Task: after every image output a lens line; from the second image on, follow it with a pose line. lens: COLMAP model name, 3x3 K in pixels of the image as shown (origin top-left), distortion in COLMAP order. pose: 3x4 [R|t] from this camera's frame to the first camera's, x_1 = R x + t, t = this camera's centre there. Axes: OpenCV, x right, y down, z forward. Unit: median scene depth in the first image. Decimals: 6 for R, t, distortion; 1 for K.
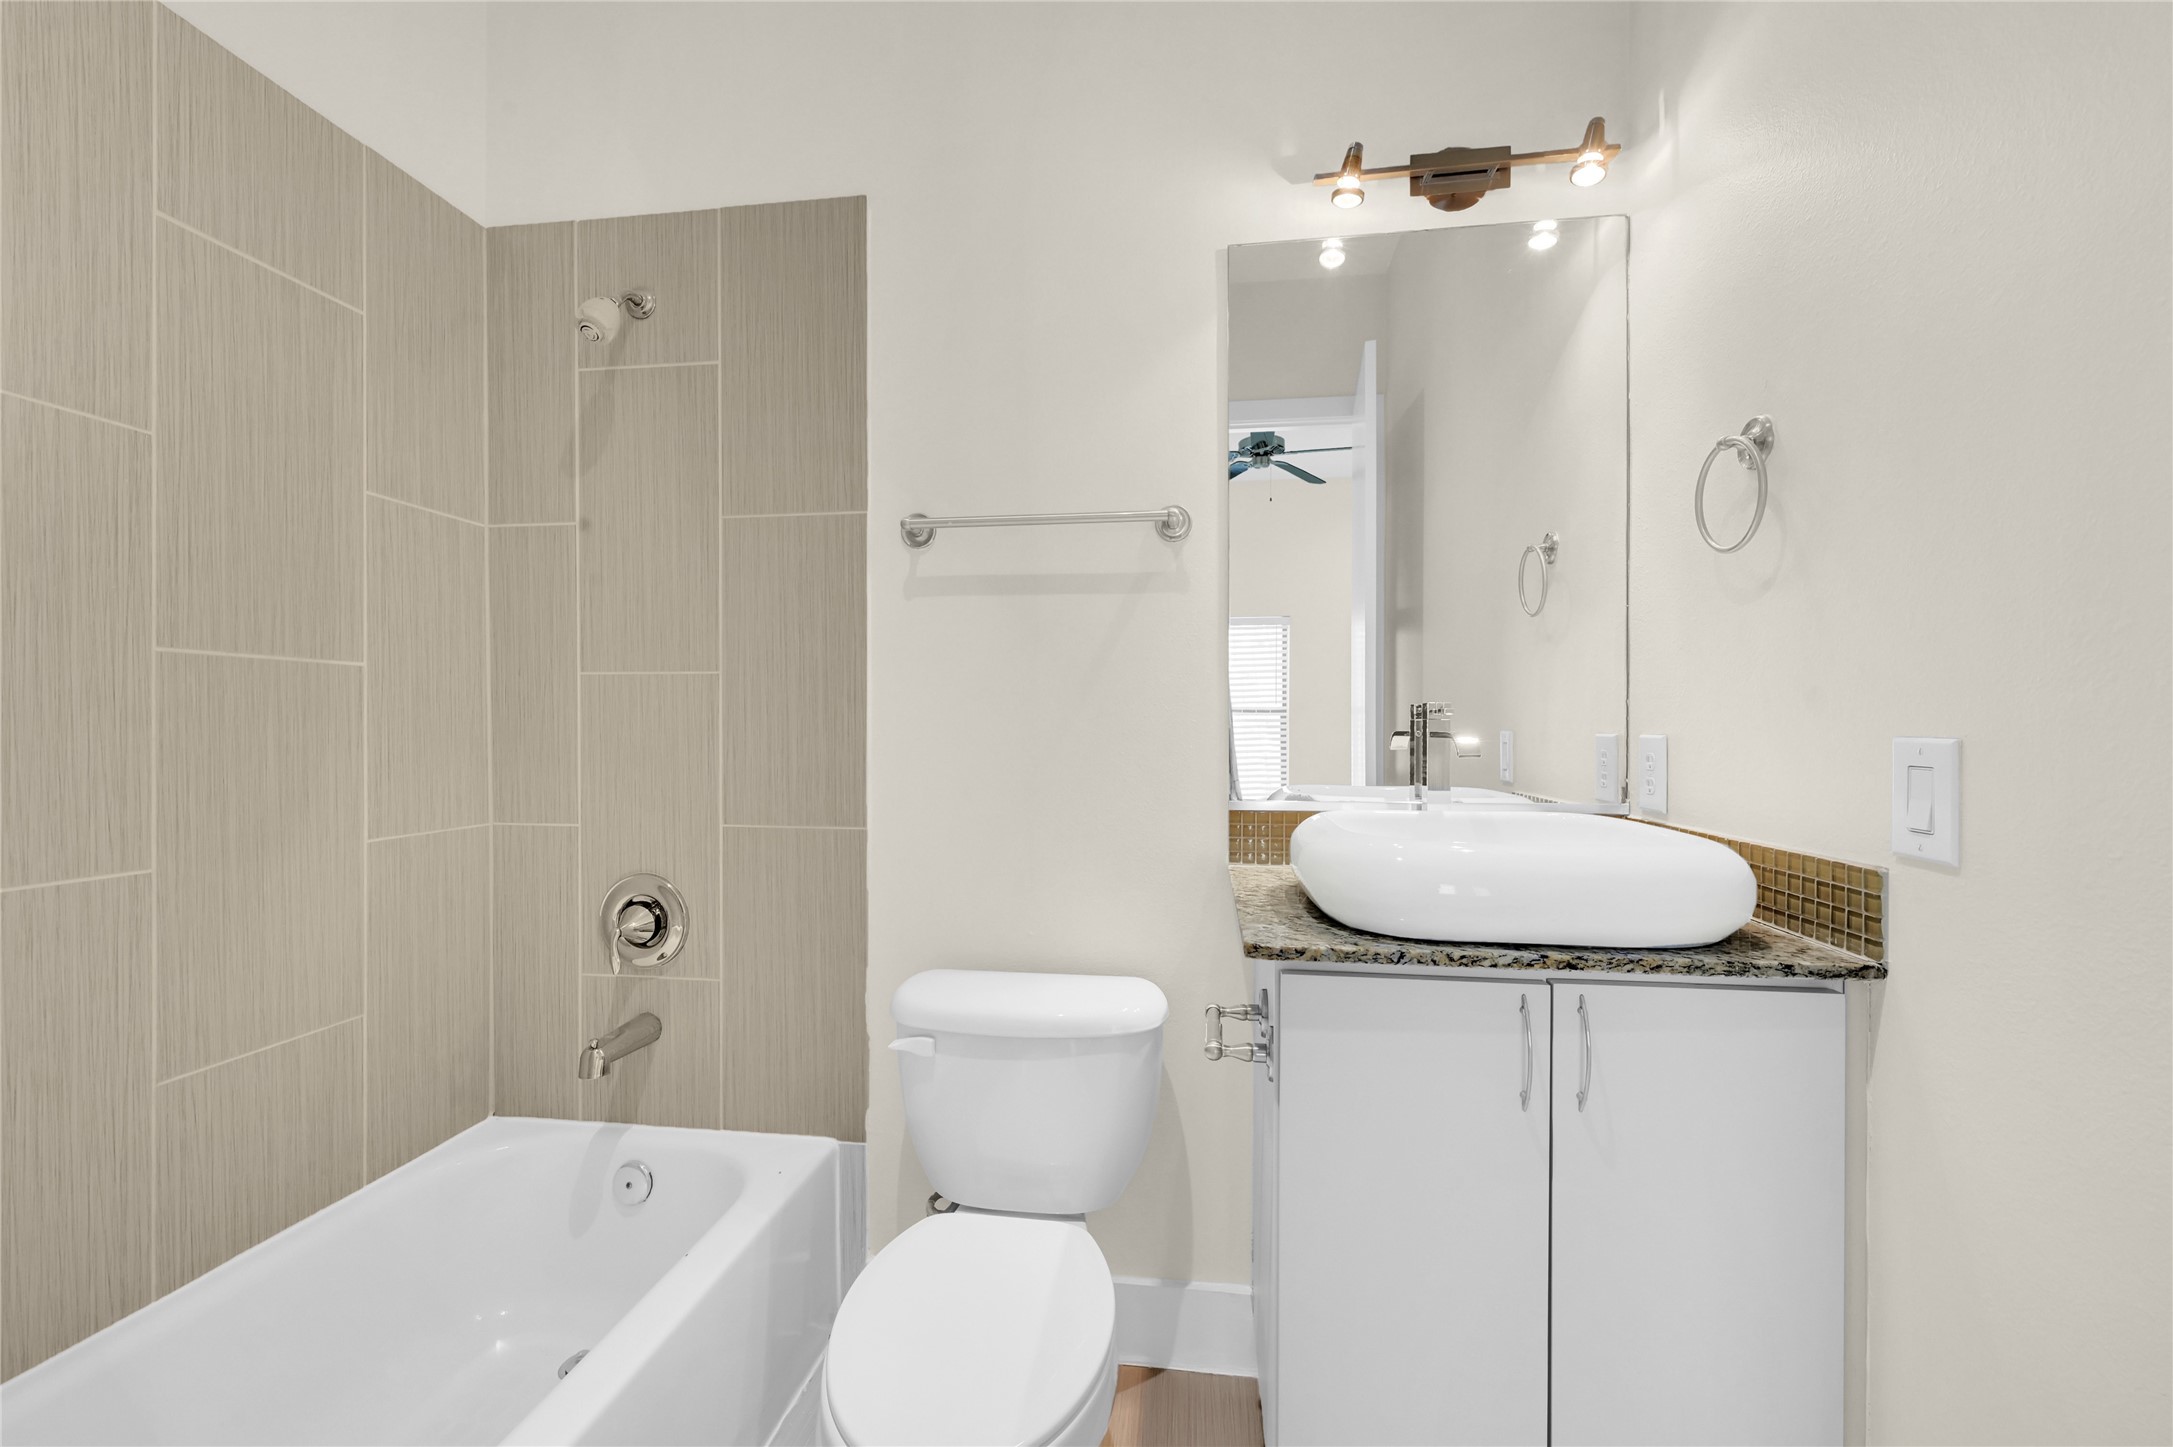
lens RADIAL K [[869.6, 0, 1087.4], [0, 869.6, 717.2], [0, 0, 1]] dist [0.001277, -0.000042]
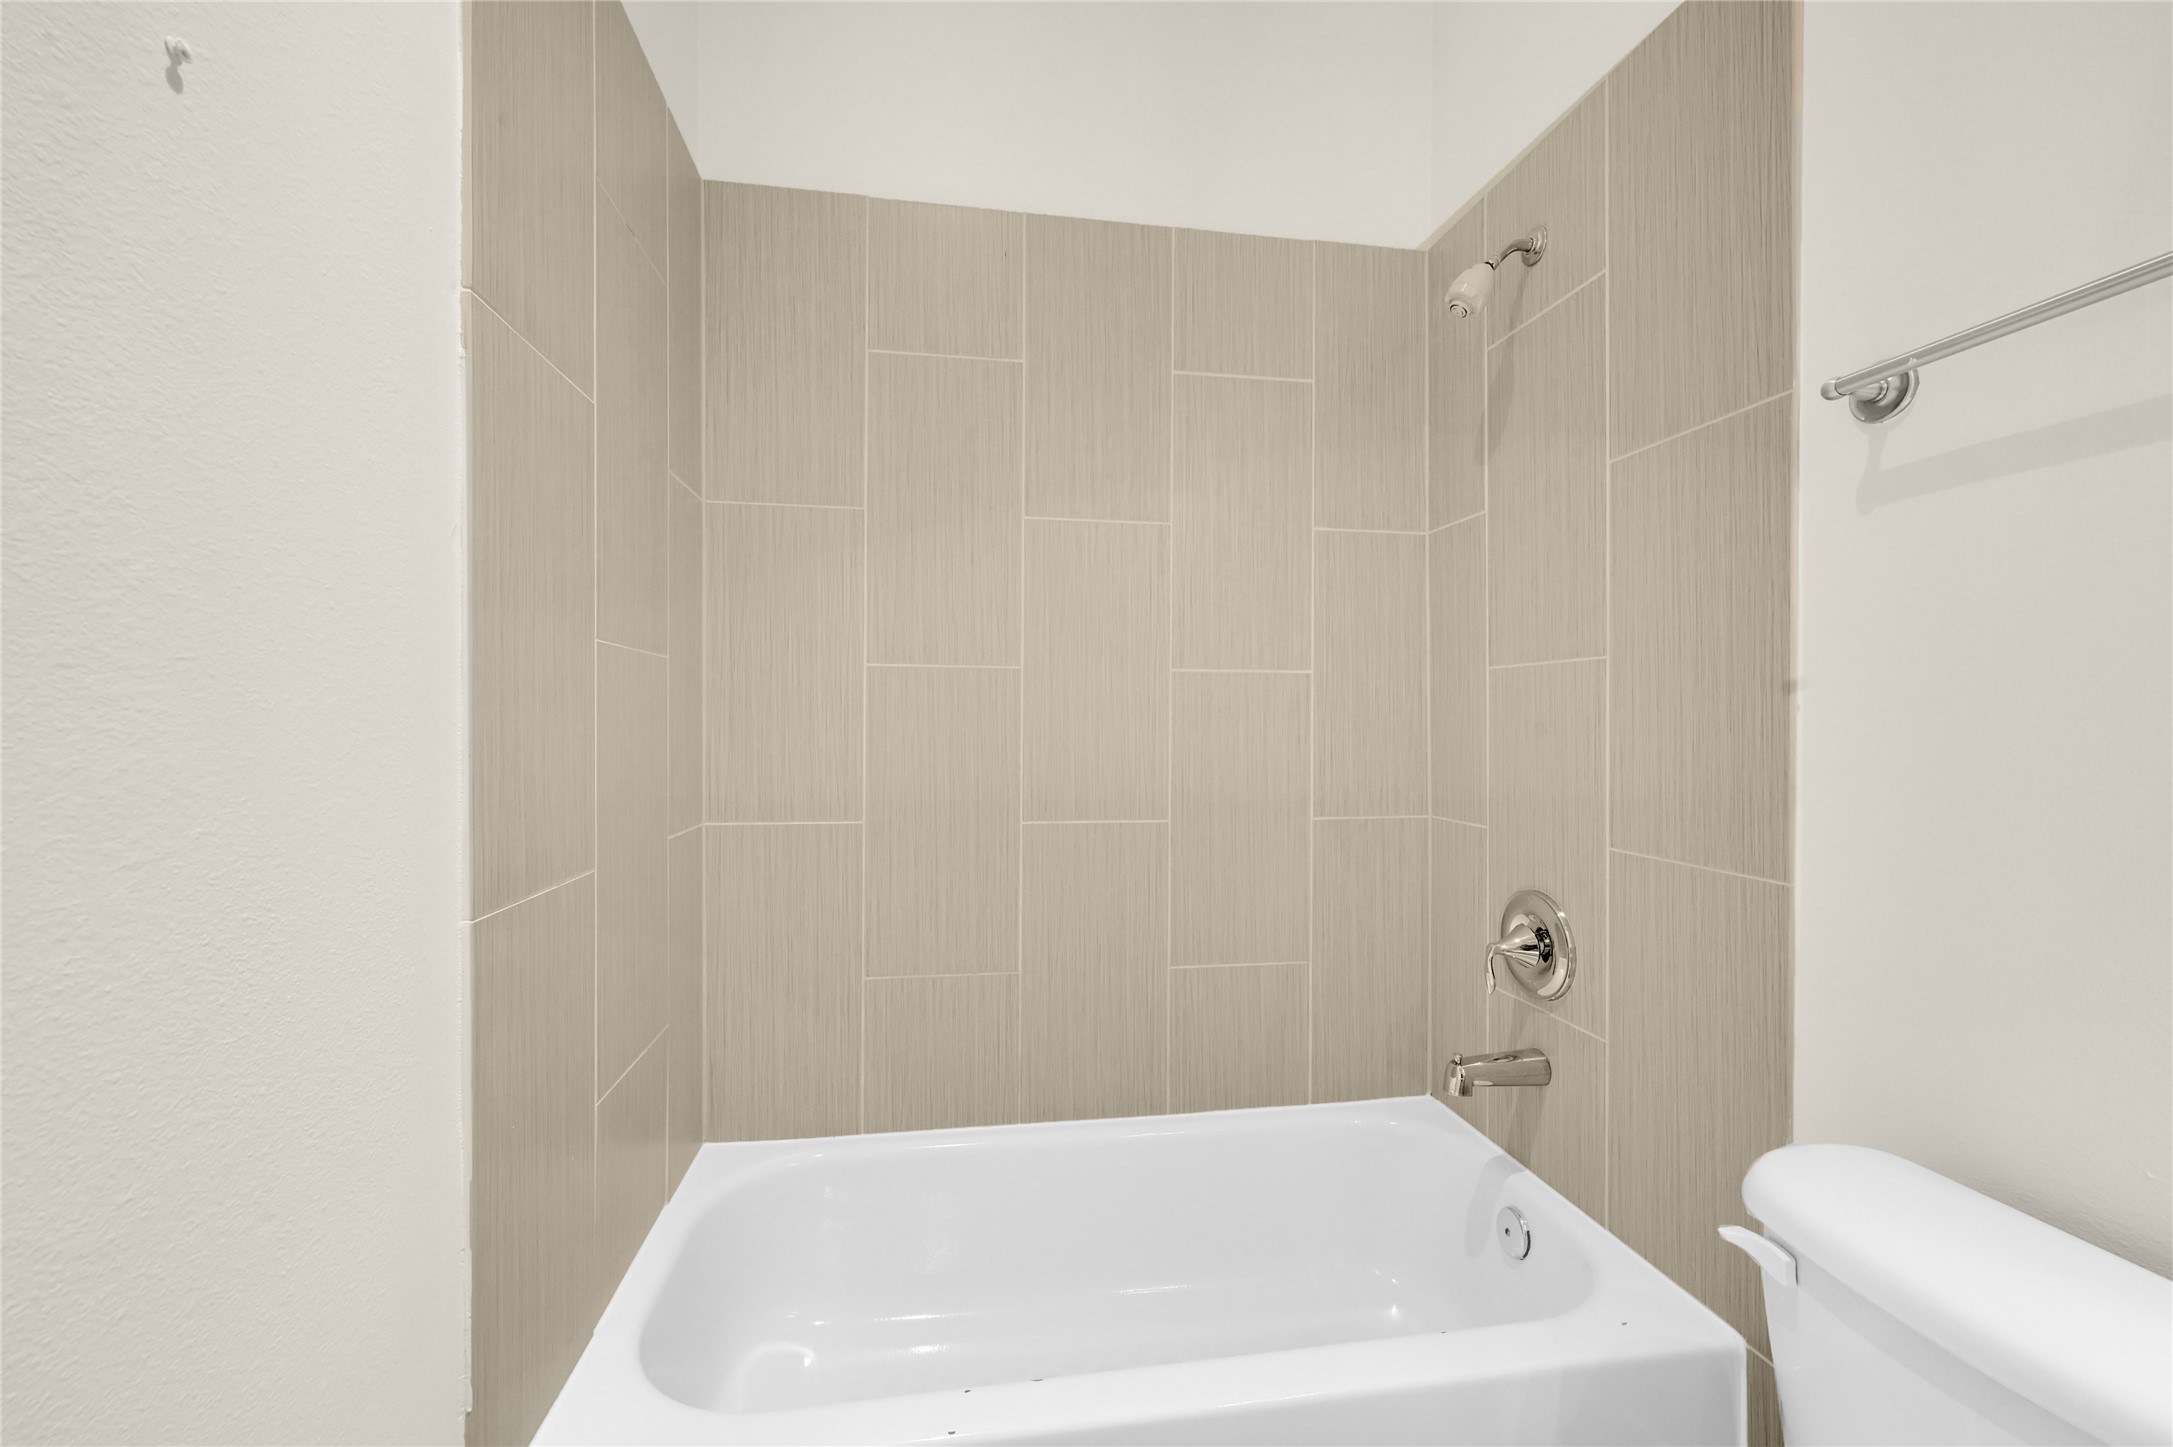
lens RADIAL K [[869.6, 0, 1087.4], [0, 869.6, 717.2], [0, 0, 1]] dist [0.001277, -0.000042]
pose [[0.291469, -0.003700, -0.956573, 0.205587], [0.008243, 0.999965, -0.001357, 0.001010], [0.956545, -0.007489, 0.291490, 0.312303]]
